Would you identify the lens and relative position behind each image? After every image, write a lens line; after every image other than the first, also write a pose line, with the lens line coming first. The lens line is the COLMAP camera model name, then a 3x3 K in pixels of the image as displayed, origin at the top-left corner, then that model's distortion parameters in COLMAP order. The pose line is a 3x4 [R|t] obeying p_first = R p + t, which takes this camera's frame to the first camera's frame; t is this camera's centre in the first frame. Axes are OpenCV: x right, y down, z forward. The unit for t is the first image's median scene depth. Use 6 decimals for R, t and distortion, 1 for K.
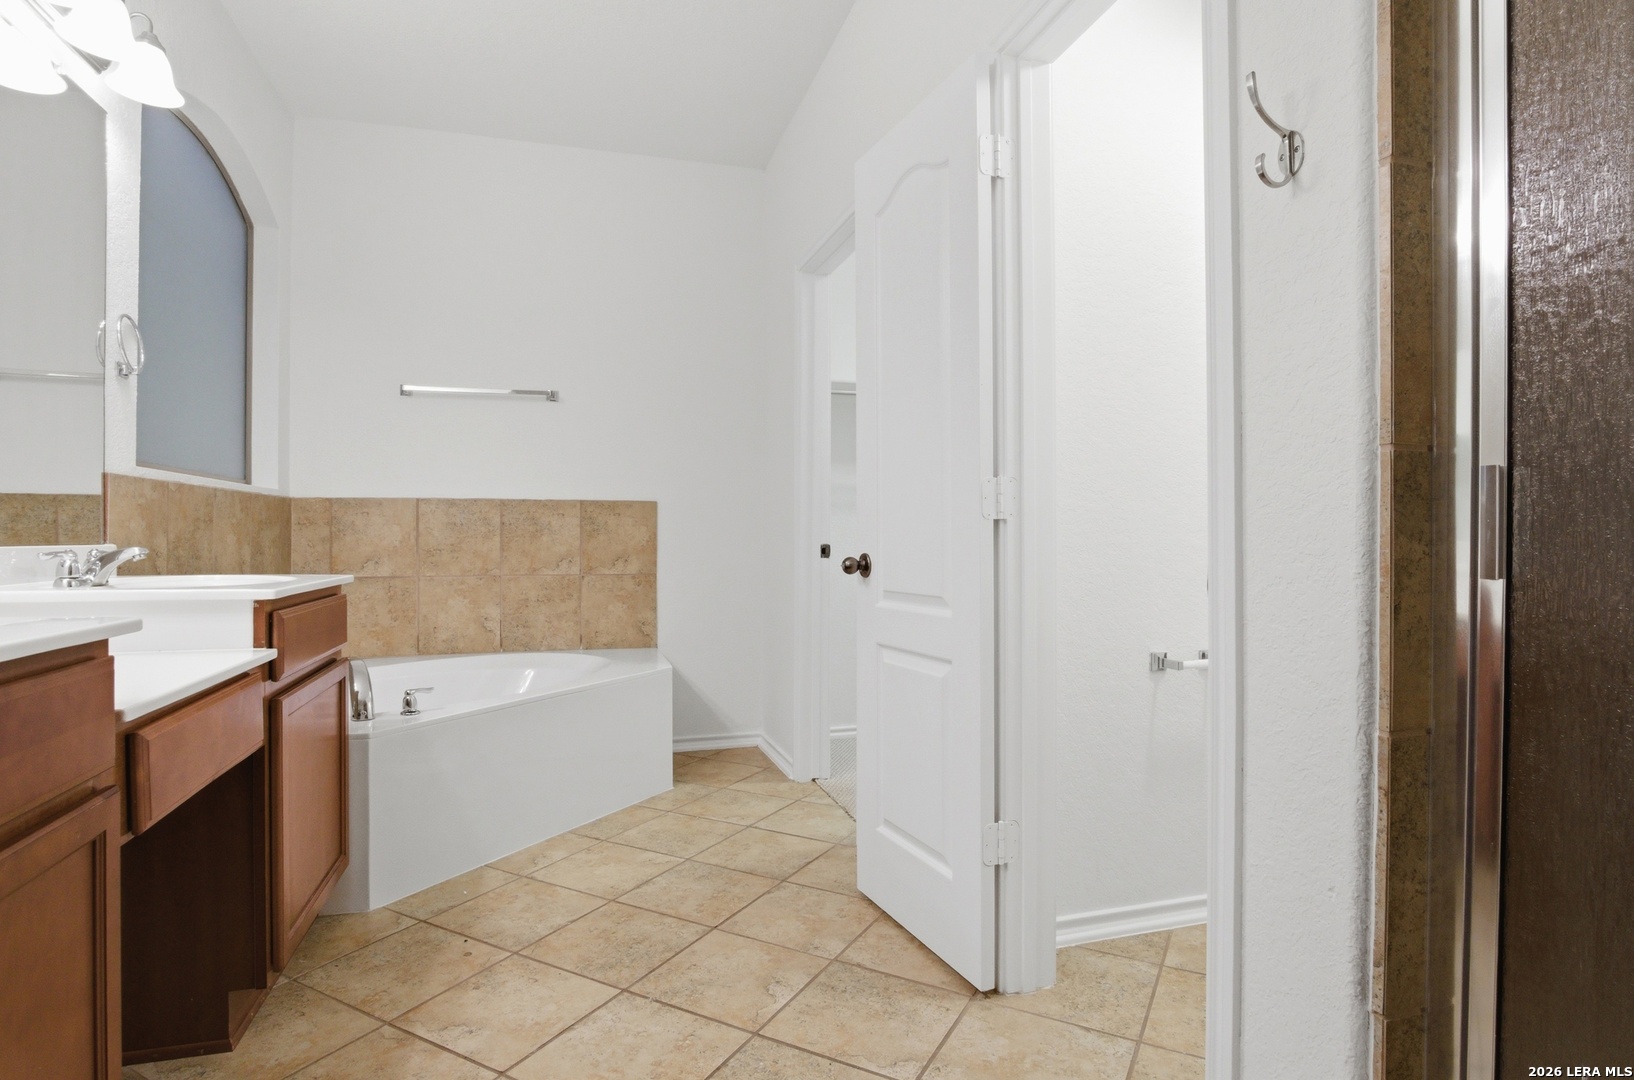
lens RADIAL K [[843.8, 0, 828.3], [0, 843.8, 543.8], [0, 0, 1]] dist [-0.007248, -0.000796]
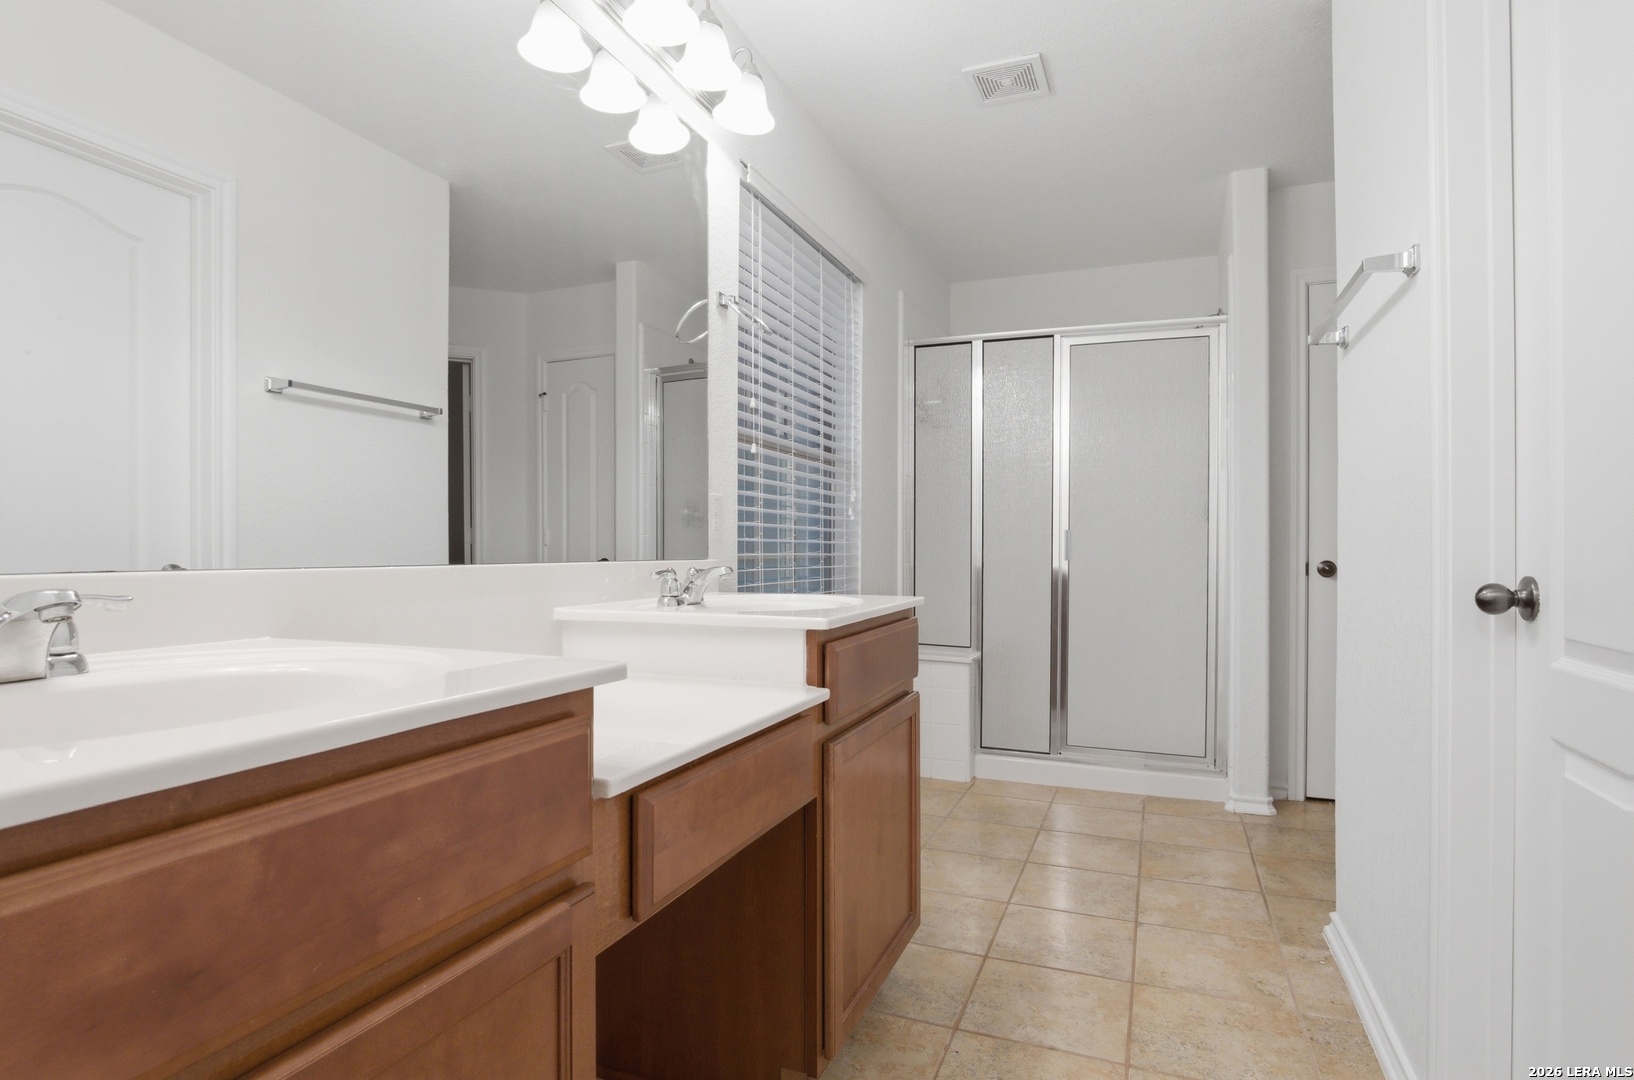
lens RADIAL K [[843.8, 0, 821.6], [0, 843.8, 549.8], [0, 0, 1]] dist [-0.007248, -0.000796]
pose [[0.775188, -0.001395, -0.631730, -0.113095], [-0.006138, 0.999934, -0.009741, -0.007449], [0.631701, 0.011428, 0.775128, 0.321079]]
